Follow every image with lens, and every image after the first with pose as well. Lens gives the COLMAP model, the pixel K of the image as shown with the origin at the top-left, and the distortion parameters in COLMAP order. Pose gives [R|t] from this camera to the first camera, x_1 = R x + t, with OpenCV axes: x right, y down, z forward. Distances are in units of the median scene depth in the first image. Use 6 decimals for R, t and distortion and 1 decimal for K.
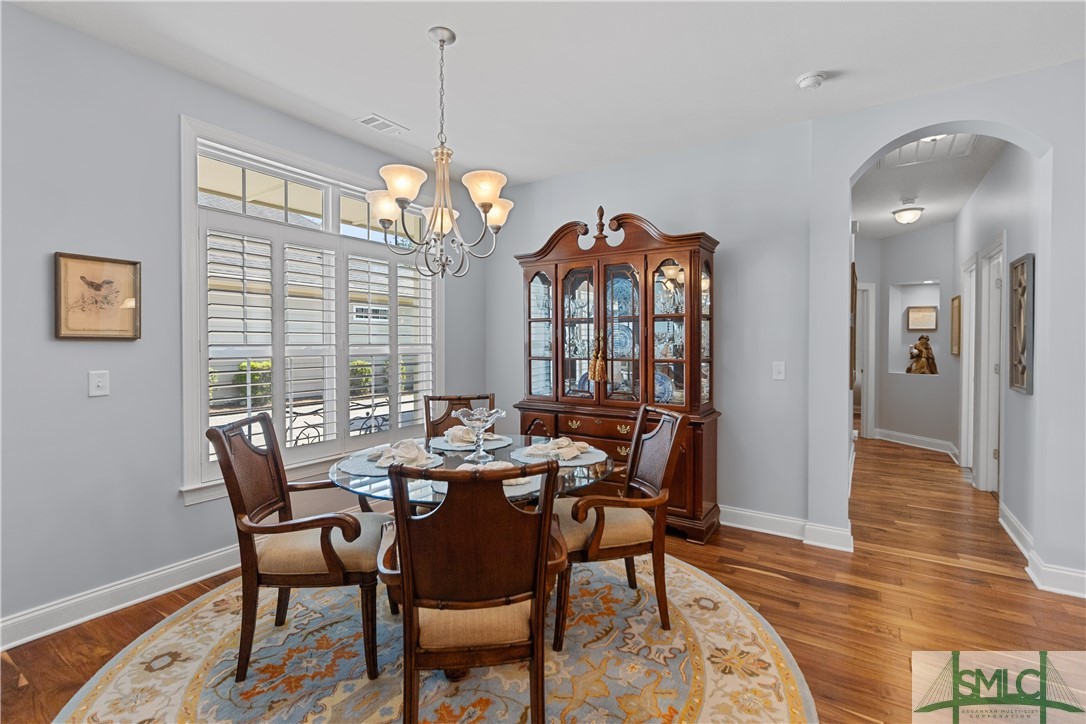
lens RADIAL K [[502.0, 0, 535.1], [0, 502.0, 350.4], [0, 0, 1]] dist [0.003365, -0.000229]
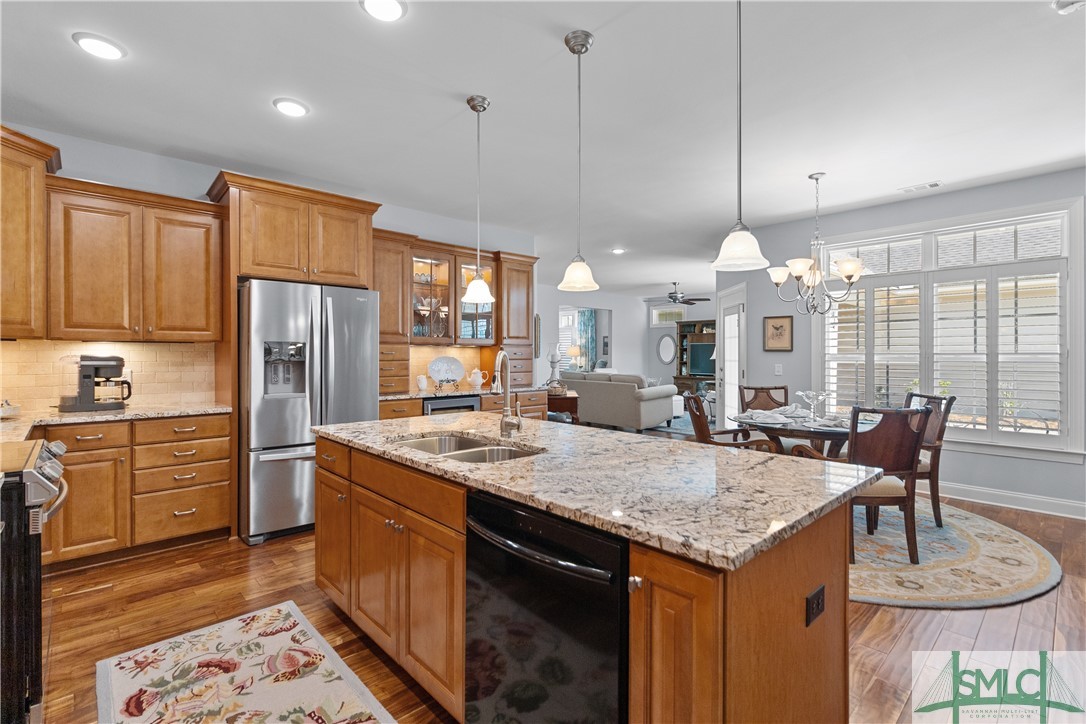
lens RADIAL K [[502.0, 0, 541.6], [0, 502.0, 351.8], [0, 0, 1]] dist [0.003365, -0.000229]
pose [[-0.225297, -0.003336, -0.974284, 1.703274], [-0.011575, 0.999933, -0.000747, -0.004683], [0.974221, 0.011109, -0.225320, 0.463822]]
